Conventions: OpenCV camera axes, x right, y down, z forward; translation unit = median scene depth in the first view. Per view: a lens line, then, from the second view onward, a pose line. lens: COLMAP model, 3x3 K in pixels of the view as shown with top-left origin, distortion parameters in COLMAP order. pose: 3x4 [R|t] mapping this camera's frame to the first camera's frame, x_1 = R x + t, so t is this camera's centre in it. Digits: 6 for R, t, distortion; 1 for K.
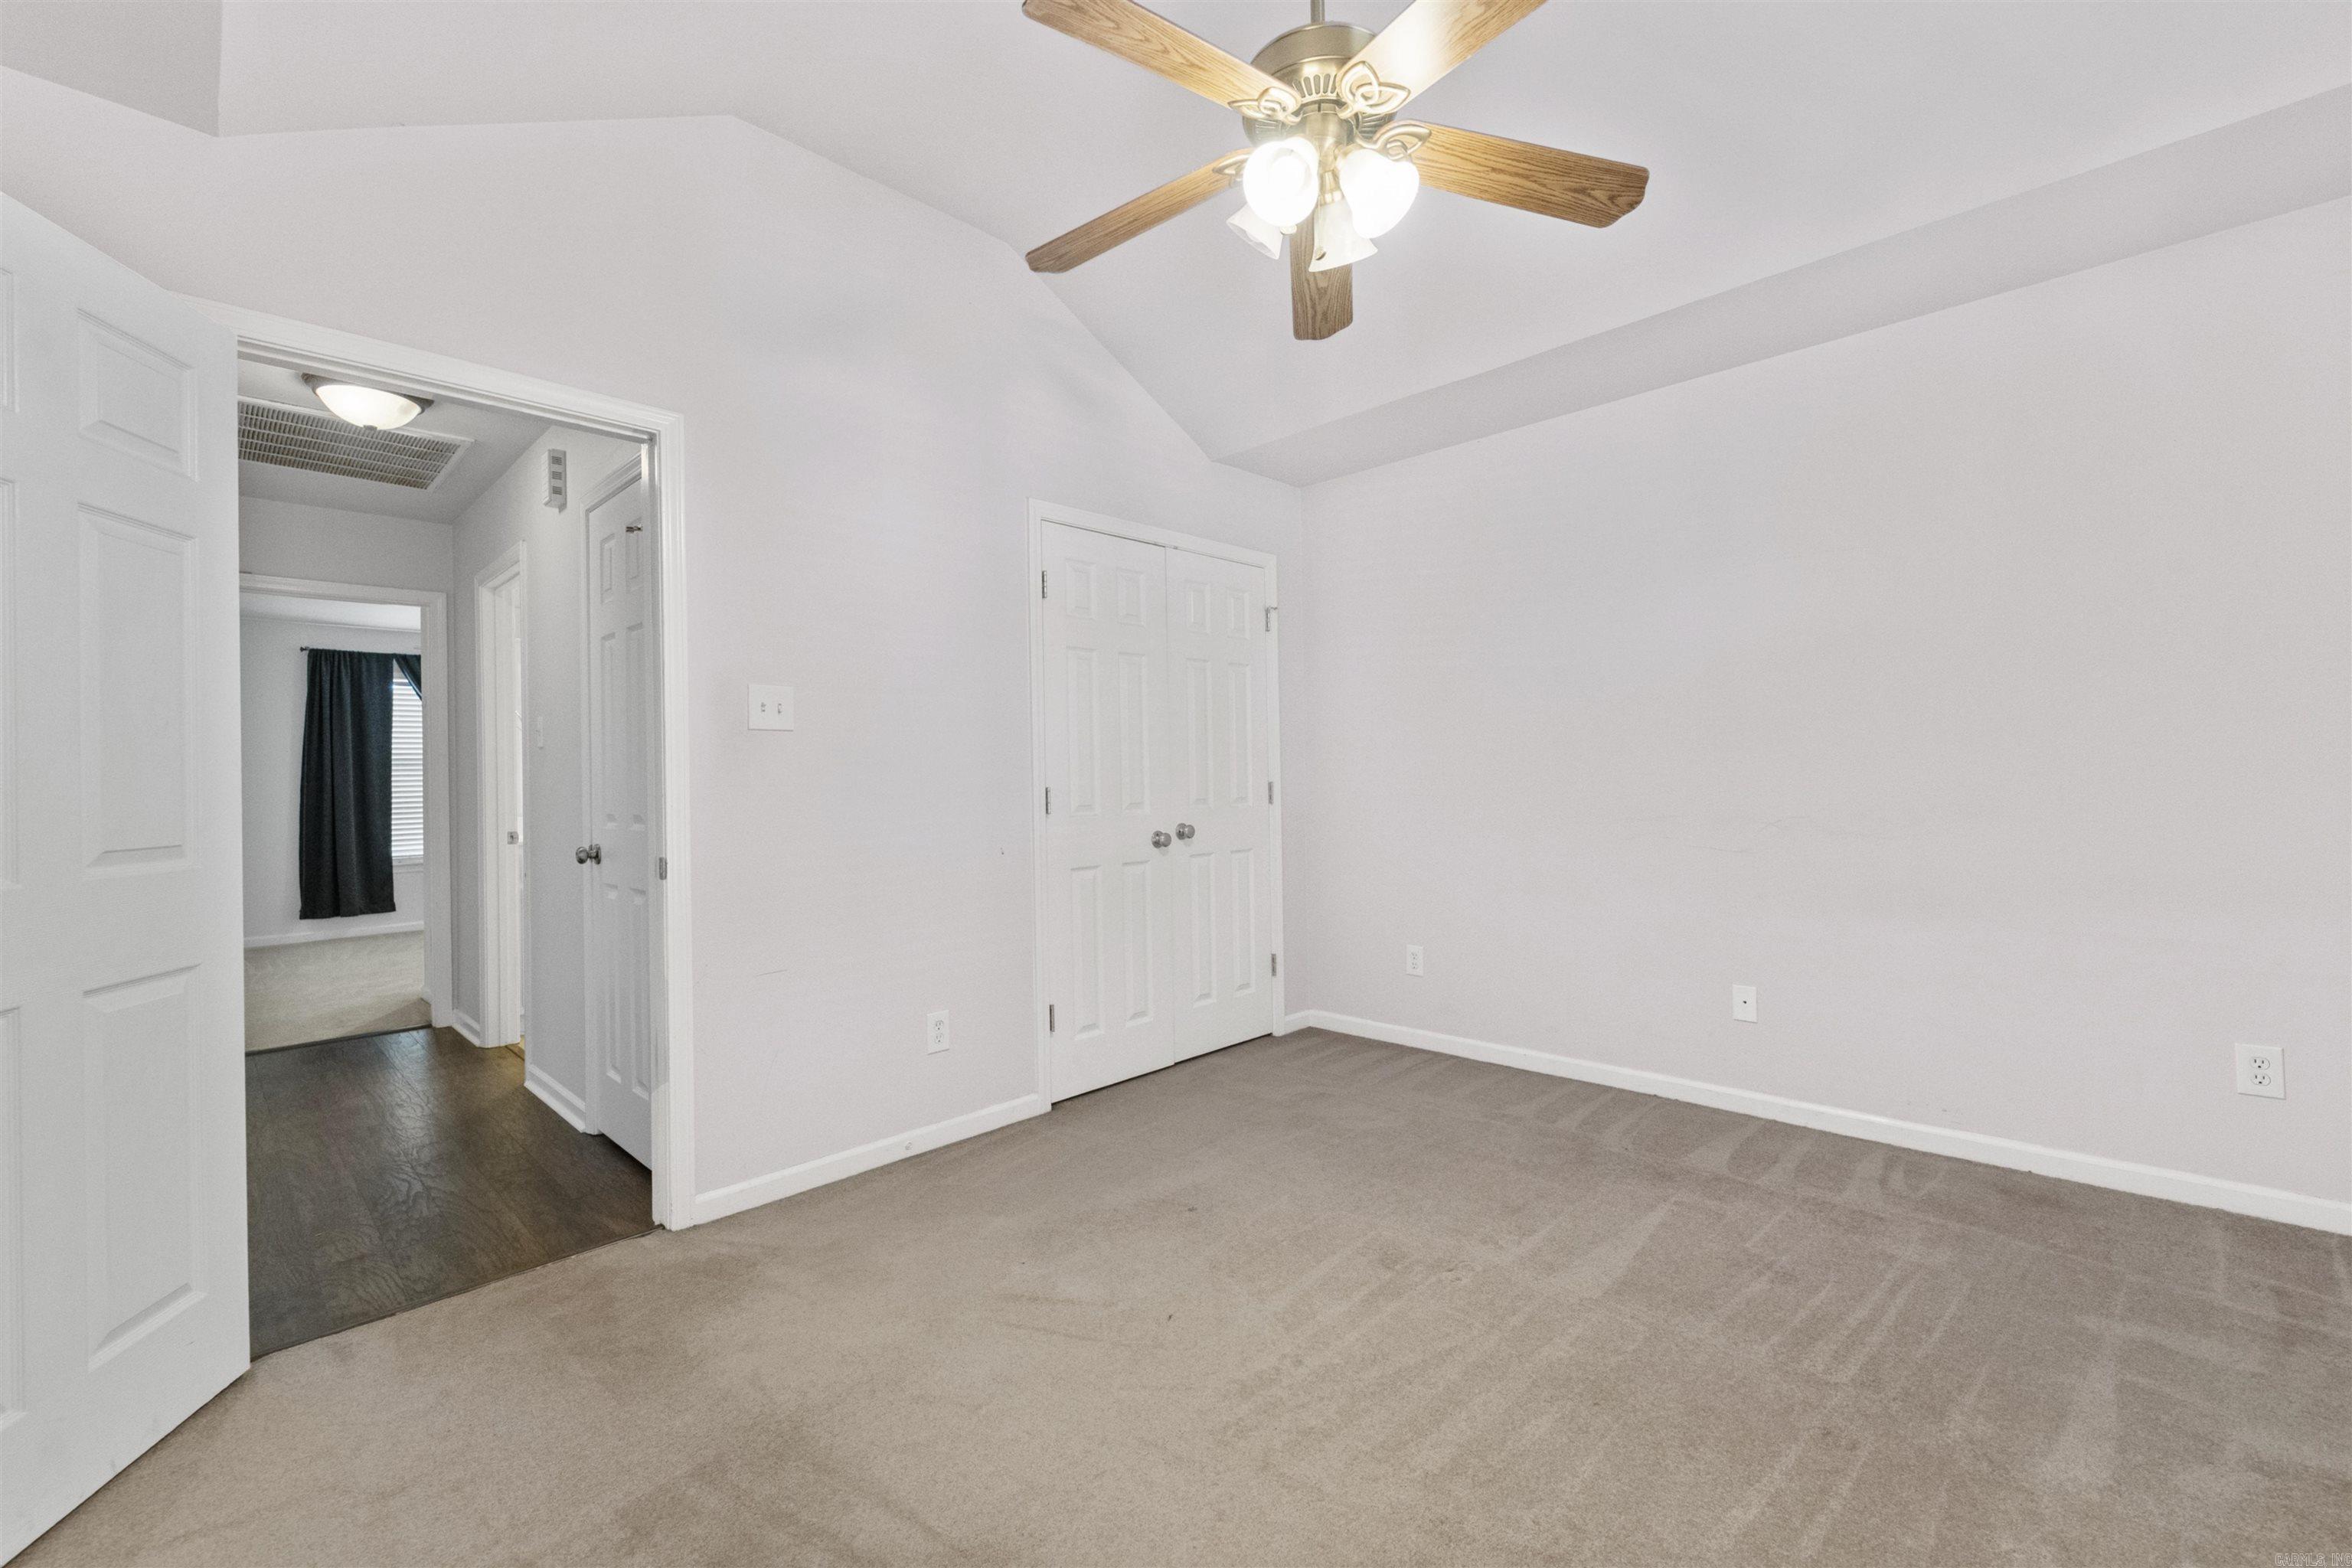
lens RADIAL K [[961.3, 0, 1194.3], [0, 961.3, 750.9], [0, 0, 1]] dist [0.000187, -0.000013]
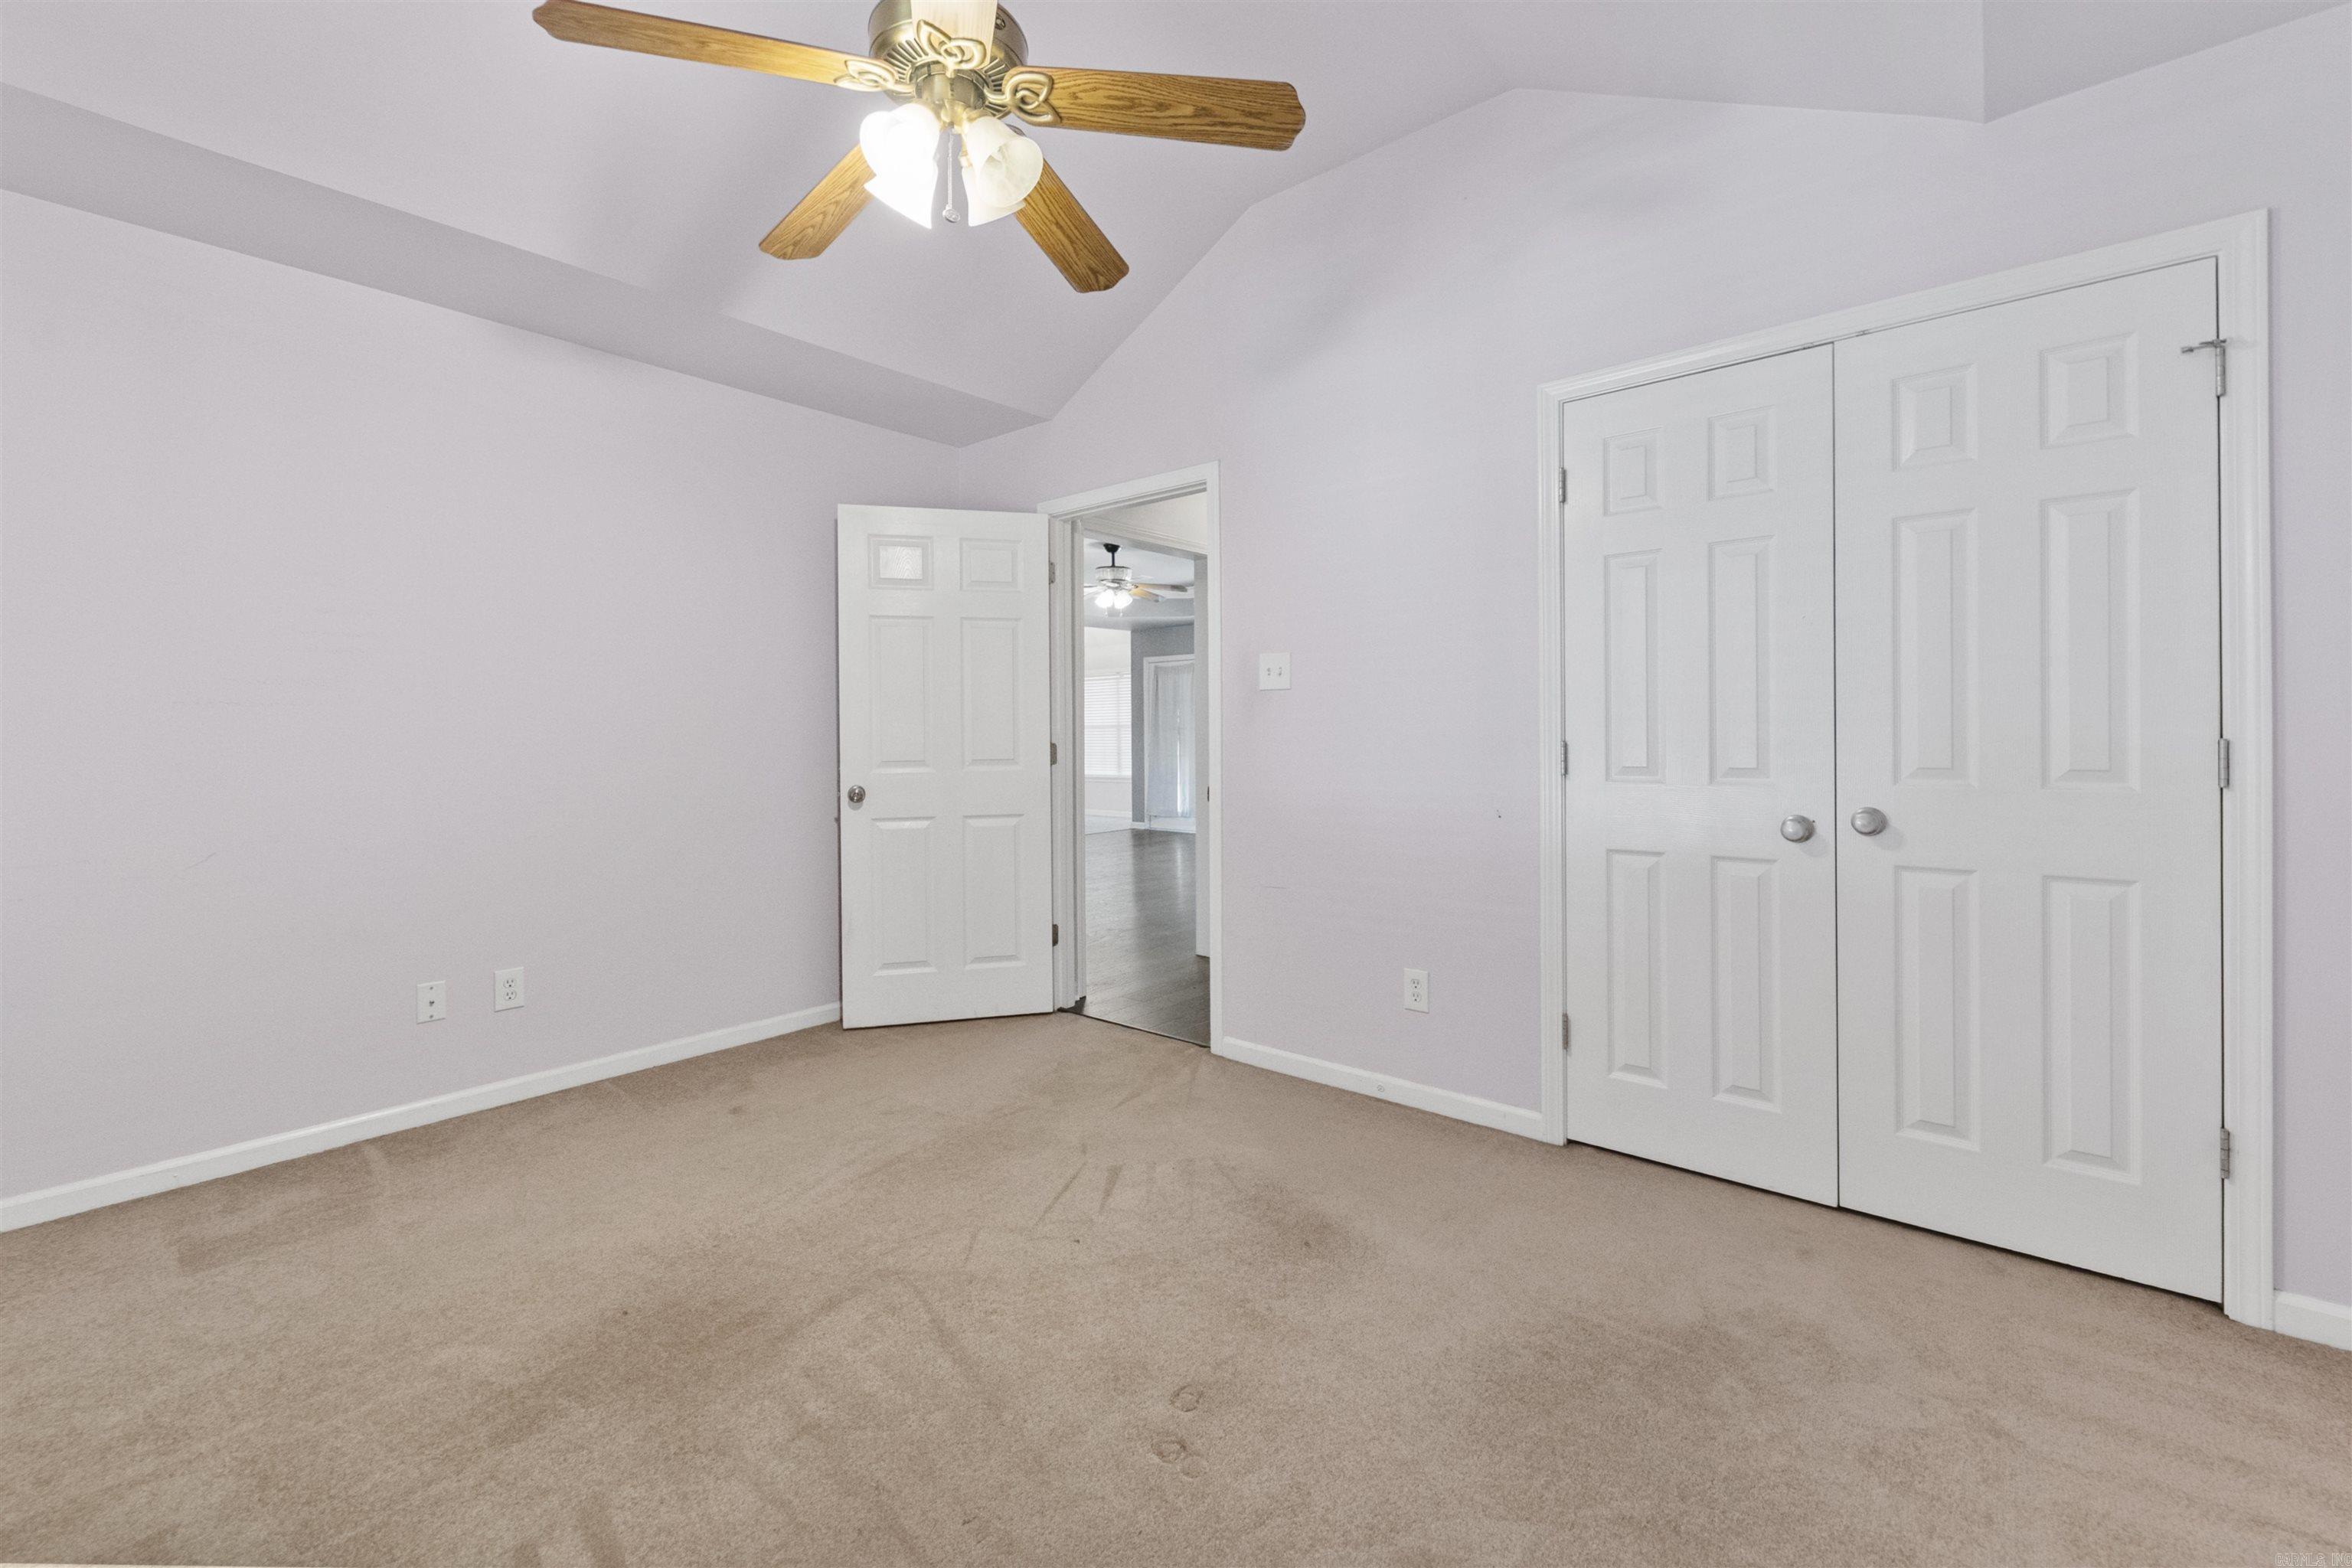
lens RADIAL K [[950.3, 0, 1179.4], [0, 950.3, 735.8], [0, 0, 1]] dist [0.001937, 0.000262]
pose [[0.088933, 0.010683, -0.995980, 0.660932], [0.027583, 0.999533, 0.013184, 0.015422], [0.995656, -0.028644, 0.088597, 0.677299]]
